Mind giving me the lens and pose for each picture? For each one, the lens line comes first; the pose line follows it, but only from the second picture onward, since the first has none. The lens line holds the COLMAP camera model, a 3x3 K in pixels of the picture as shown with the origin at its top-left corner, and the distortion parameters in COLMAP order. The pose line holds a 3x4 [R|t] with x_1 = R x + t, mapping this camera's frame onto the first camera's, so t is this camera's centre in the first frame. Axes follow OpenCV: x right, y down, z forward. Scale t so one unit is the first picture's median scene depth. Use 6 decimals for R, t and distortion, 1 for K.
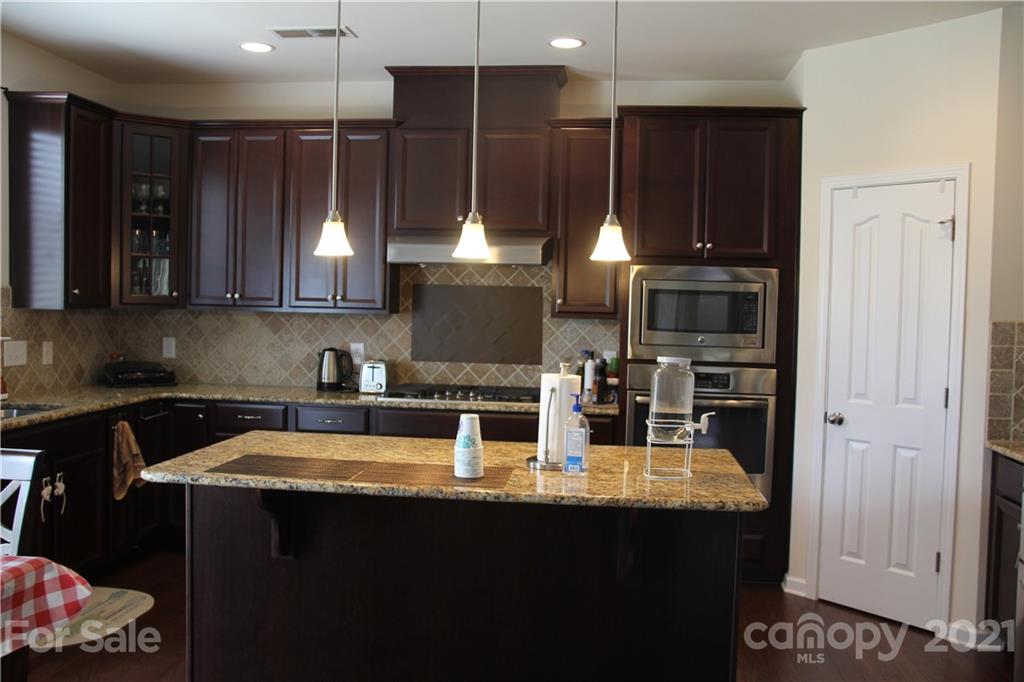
lens RADIAL K [[914.3, 0, 512.0], [0, 914.3, 341.0], [0, 0, 1]] dist [-0.092071, 0.003146]
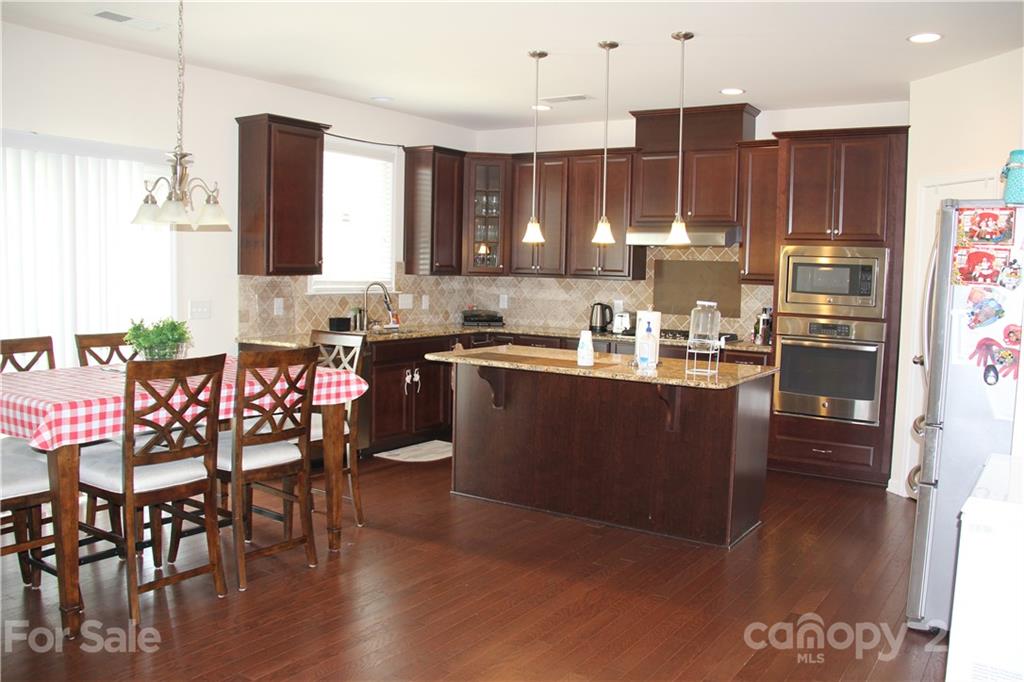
lens RADIAL K [[850.6, 0, 512.0], [0, 850.6, 341.0], [0, 0, 1]] dist [-0.138027, -0.001478]
pose [[0.886547, 0.036963, -0.461160, 0.342849], [-0.023241, 0.999103, 0.035400, 0.025695], [0.462054, -0.020666, 0.886611, -0.311974]]
